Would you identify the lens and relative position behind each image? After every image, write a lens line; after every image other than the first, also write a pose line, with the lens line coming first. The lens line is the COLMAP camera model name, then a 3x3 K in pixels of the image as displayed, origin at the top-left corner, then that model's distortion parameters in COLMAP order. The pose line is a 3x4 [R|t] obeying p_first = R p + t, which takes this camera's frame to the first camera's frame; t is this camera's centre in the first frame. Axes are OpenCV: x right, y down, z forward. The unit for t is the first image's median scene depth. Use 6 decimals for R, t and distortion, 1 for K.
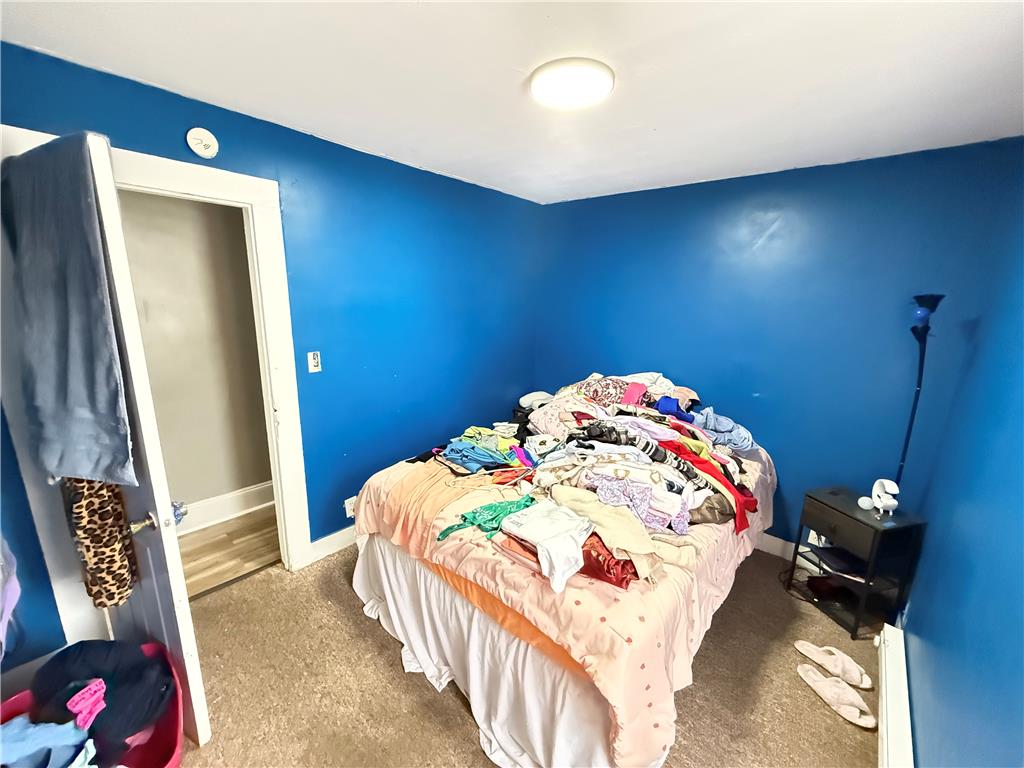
lens RADIAL K [[405.6, 0, 515.7], [0, 405.6, 378.4], [0, 0, 1]] dist [-0.001861, -0.000152]
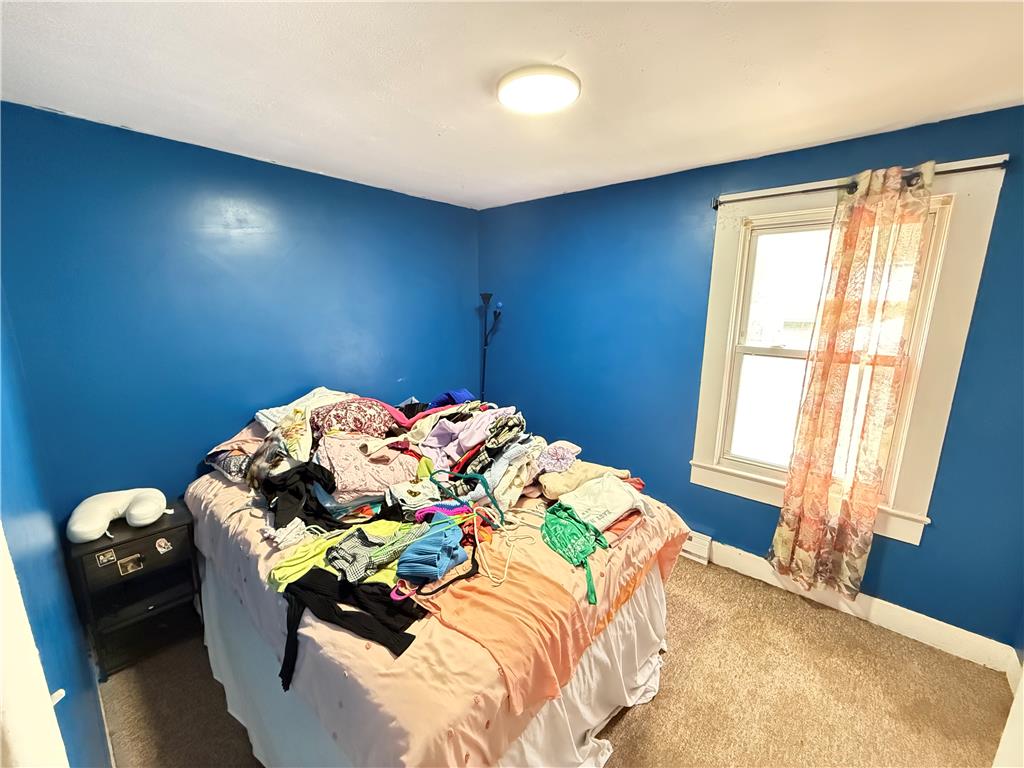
lens RADIAL K [[405.6, 0, 515.6], [0, 405.6, 387.6], [0, 0, 1]] dist [-0.001861, -0.000152]
pose [[-0.015292, -0.233603, 0.972212, -0.887209], [0.199470, 0.952068, 0.231901, -0.235366], [-0.979785, 0.197473, 0.032037, 1.058173]]
